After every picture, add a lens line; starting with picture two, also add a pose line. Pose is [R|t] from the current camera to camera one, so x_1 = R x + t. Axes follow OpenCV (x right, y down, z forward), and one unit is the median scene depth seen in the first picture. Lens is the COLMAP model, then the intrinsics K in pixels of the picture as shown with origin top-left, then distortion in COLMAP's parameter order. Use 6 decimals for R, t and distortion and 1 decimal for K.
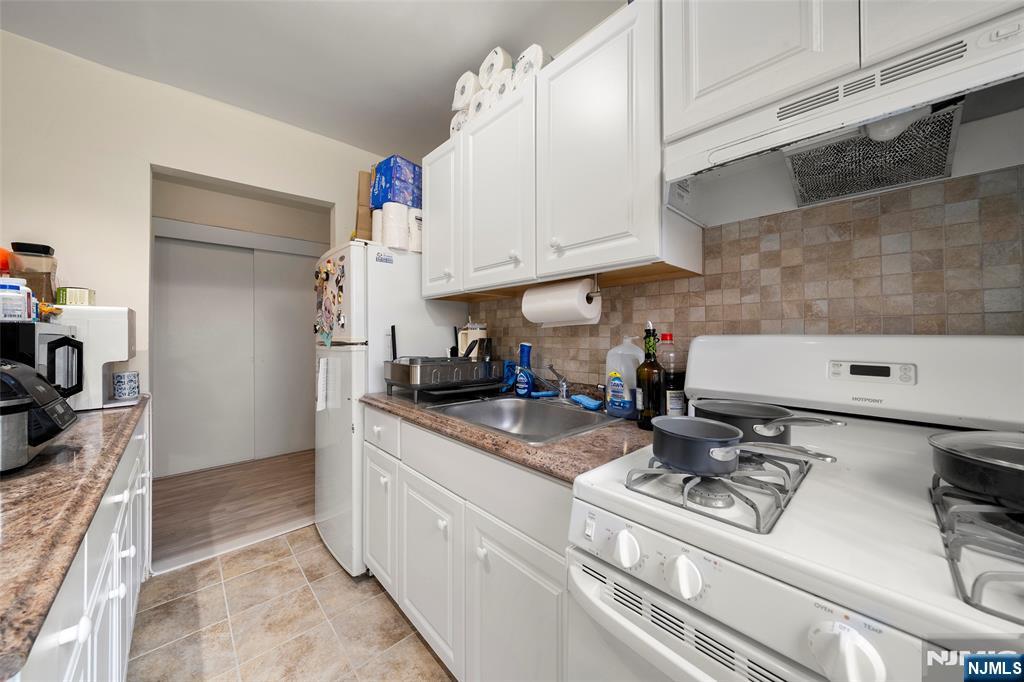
lens RADIAL K [[355.2, 0, 515.2], [0, 355.2, 335.6], [0, 0, 1]] dist [-0.002291, -0.000076]
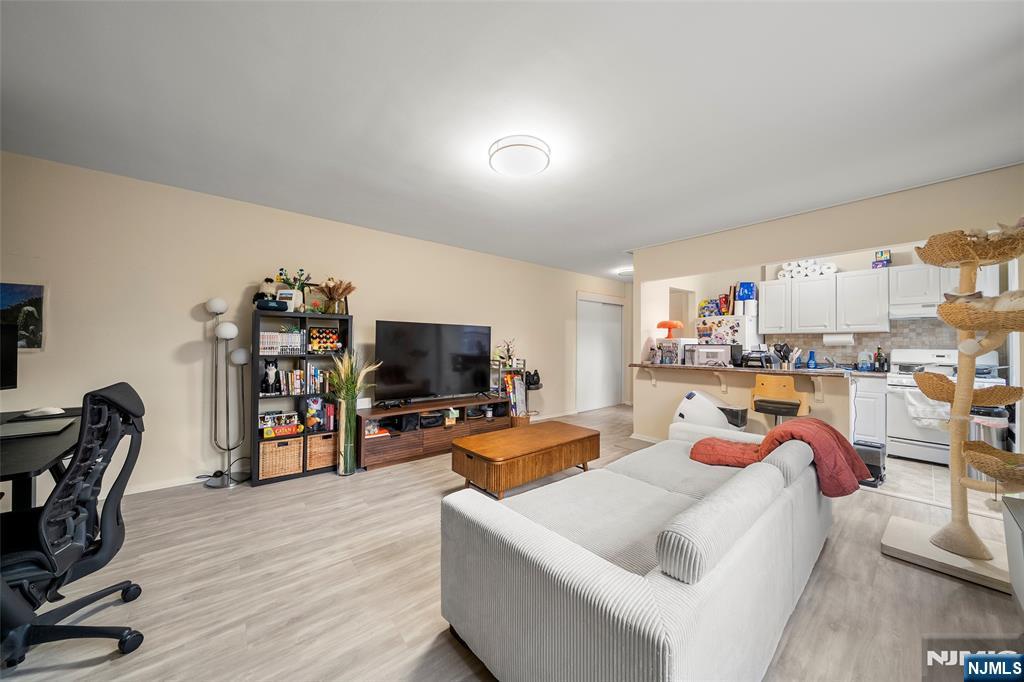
lens RADIAL K [[355.2, 0, 510.1], [0, 355.2, 344.0], [0, 0, 1]] dist [-0.002291, -0.000076]
pose [[0.999055, 0.008294, -0.042672, -3.504547], [-0.008594, 0.999940, -0.006841, 0.007728], [0.042613, 0.007202, 0.999066, -3.066897]]
